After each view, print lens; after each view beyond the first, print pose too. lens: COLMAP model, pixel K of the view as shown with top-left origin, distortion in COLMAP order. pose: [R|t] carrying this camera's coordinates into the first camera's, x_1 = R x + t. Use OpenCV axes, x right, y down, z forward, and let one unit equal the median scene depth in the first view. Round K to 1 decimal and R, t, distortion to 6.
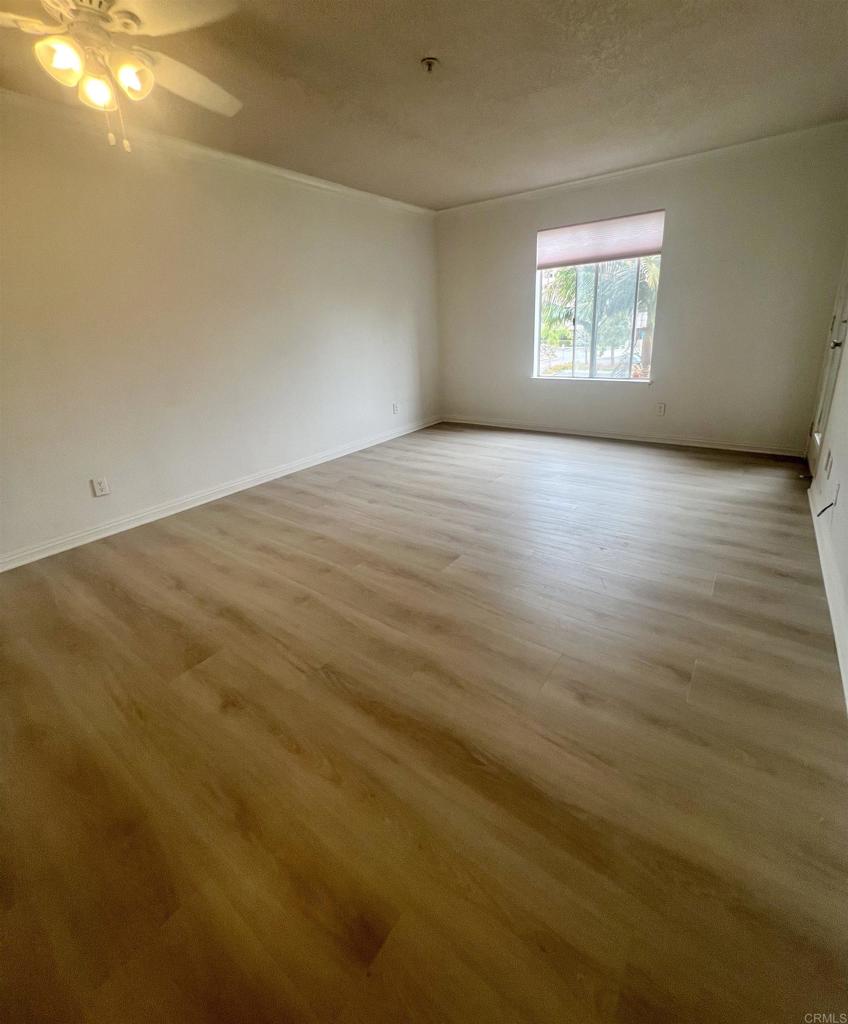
lens RADIAL K [[467.4, 0, 436.9], [0, 467.4, 463.7], [0, 0, 1]] dist [-0.001156, 0.000067]
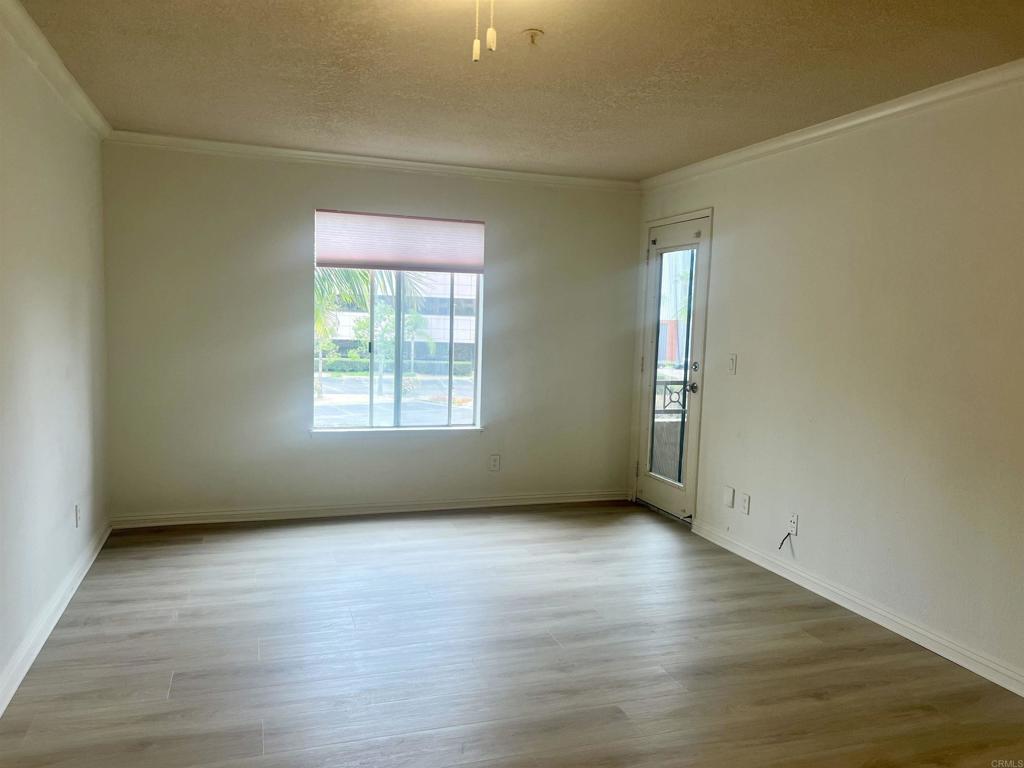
lens RADIAL K [[781.5, 0, 510.8], [0, 781.5, 390.2], [0, 0, 1]] dist [0.017291, 0.000248]
pose [[0.549223, -0.015087, 0.835539, -0.628491], [0.179442, 0.978644, -0.100281, -0.106968], [-0.816183, 0.205008, 0.540201, 0.272421]]
